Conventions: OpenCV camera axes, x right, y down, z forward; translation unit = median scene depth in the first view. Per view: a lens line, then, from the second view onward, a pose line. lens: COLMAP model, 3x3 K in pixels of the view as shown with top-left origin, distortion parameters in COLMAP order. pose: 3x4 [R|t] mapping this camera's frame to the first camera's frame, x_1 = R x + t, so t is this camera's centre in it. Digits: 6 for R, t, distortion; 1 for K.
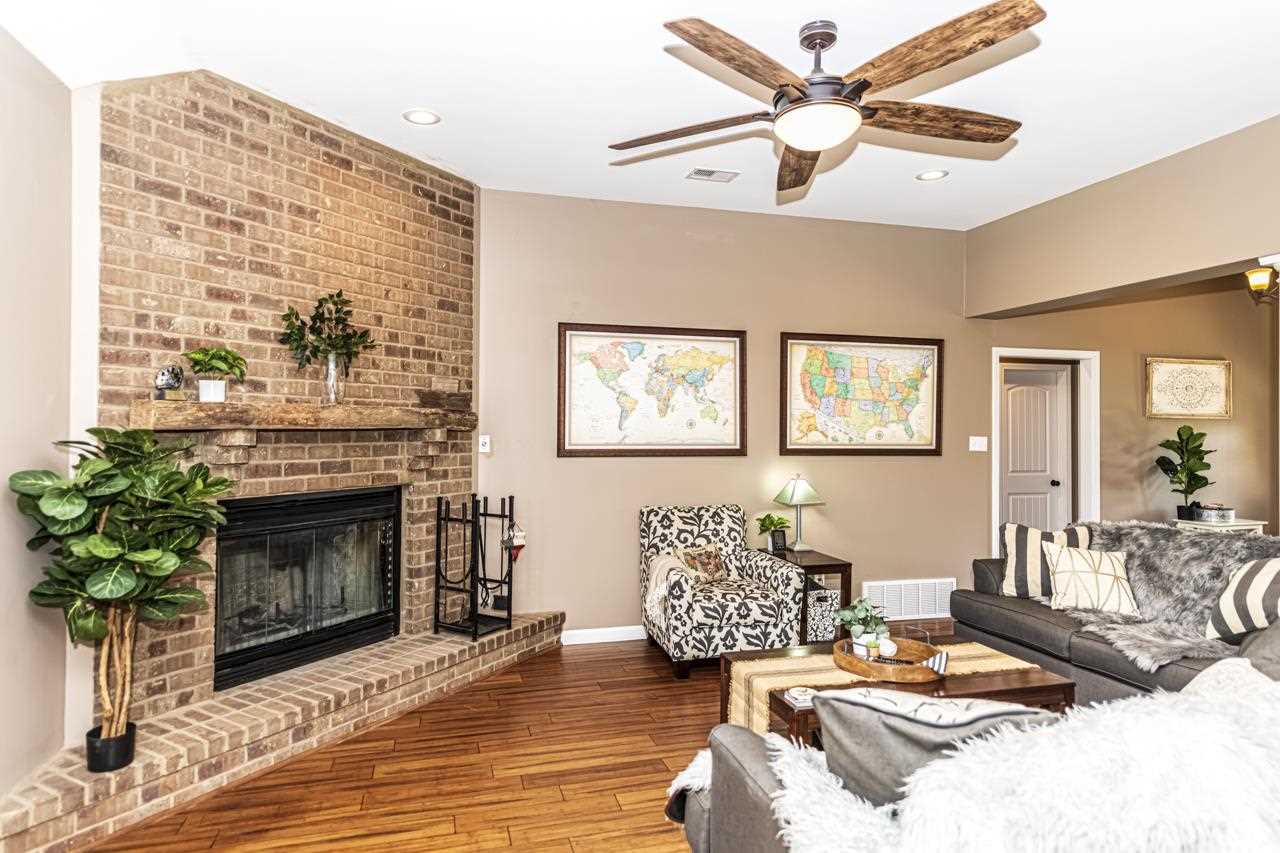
lens RADIAL K [[741.9, 0, 640.0], [0, 741.9, 426.5], [0, 0, 1]] dist [0.002132, -0.000927]
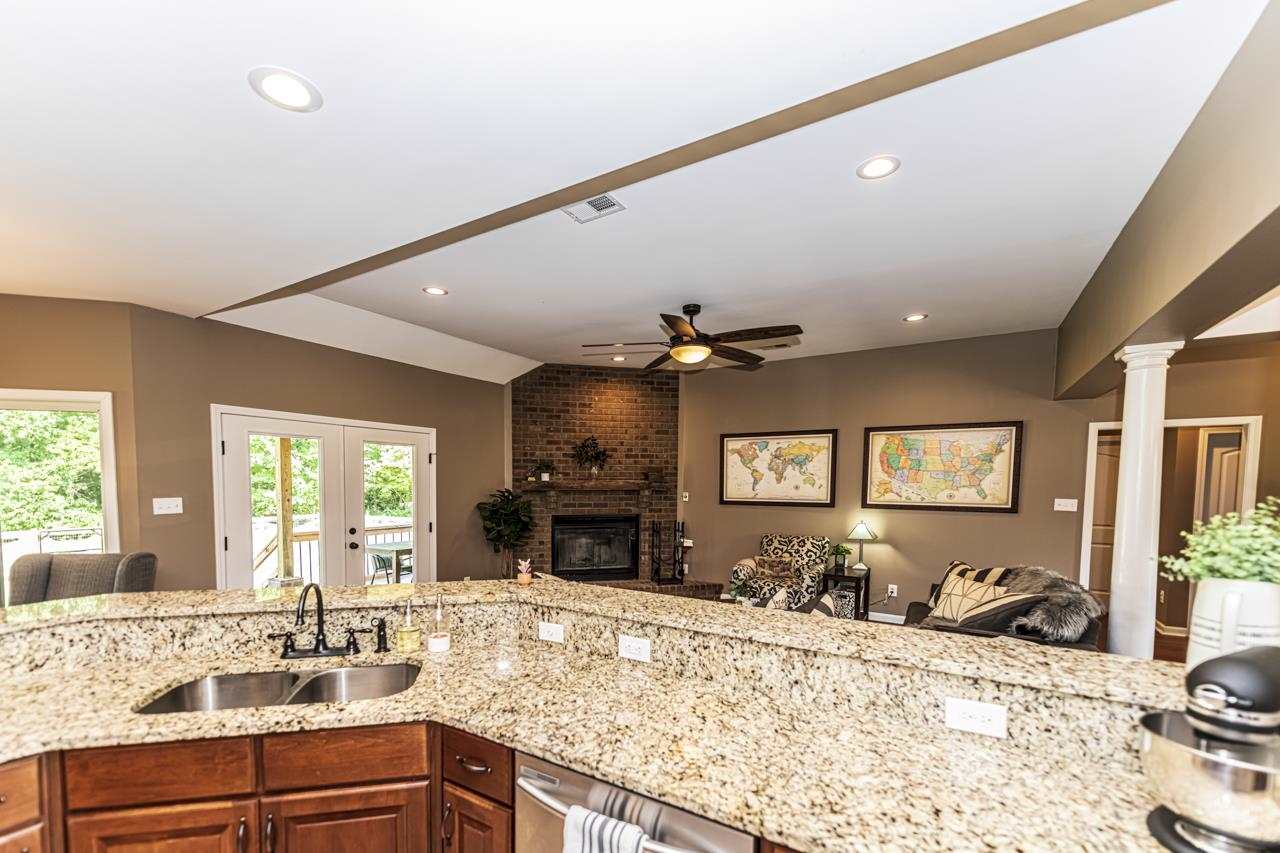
lens RADIAL K [[525.4, 0, 639.7], [0, 525.4, 515.4], [0, 0, 1]] dist [-0.001357, -0.000133]
pose [[0.691977, 0.045681, -0.720473, 0.740734], [0.000922, 0.997939, 0.064159, -0.018558], [0.721919, -0.045061, 0.690509, -0.100171]]
